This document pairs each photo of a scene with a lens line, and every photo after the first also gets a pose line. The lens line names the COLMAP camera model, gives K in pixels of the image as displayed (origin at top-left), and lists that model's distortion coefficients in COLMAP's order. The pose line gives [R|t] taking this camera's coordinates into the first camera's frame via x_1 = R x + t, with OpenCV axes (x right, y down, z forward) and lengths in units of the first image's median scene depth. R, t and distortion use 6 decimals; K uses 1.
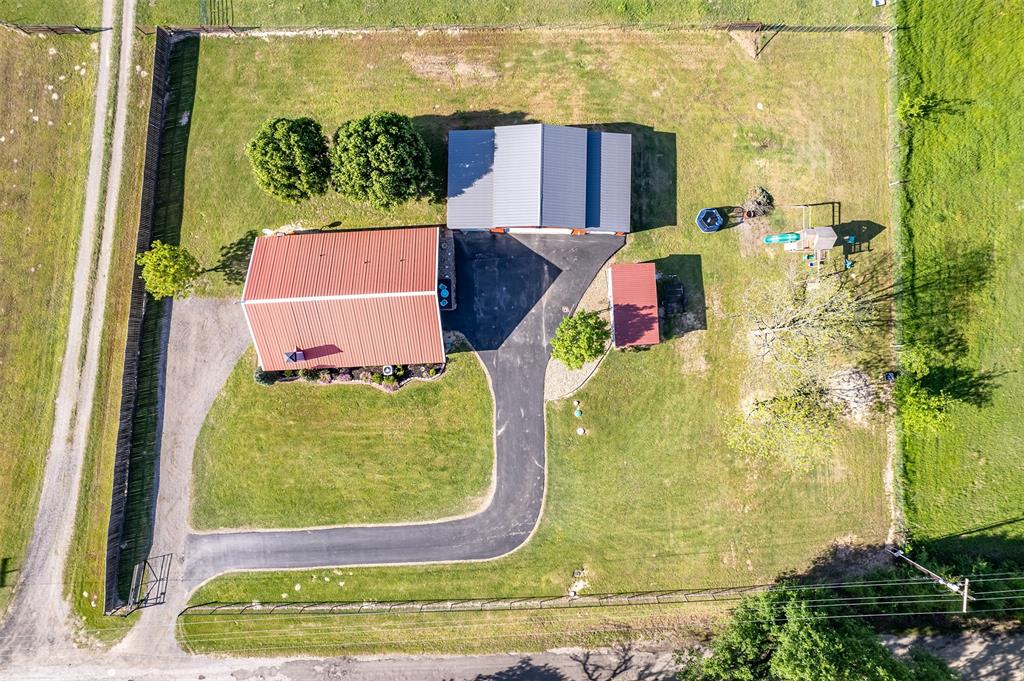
lens RADIAL K [[650.5, 0, 515.3], [0, 650.5, 345.6], [0, 0, 1]] dist [-0.073313, 0.066669]
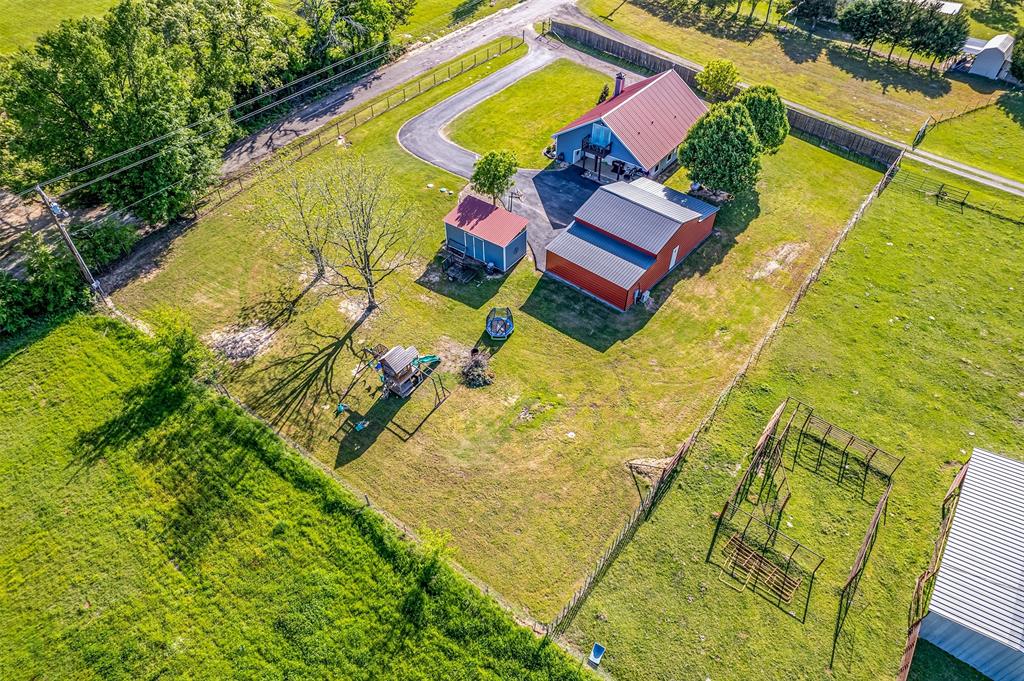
lens RADIAL K [[650.5, 0, 515.3], [0, 650.5, 345.6], [0, 0, 1]] dist [-0.073313, 0.066669]
pose [[-0.629019, 0.543429, -0.555896, 0.796452], [-0.776655, -0.470396, 0.418969, -0.596458], [-0.033811, 0.695279, 0.717945, 0.376030]]
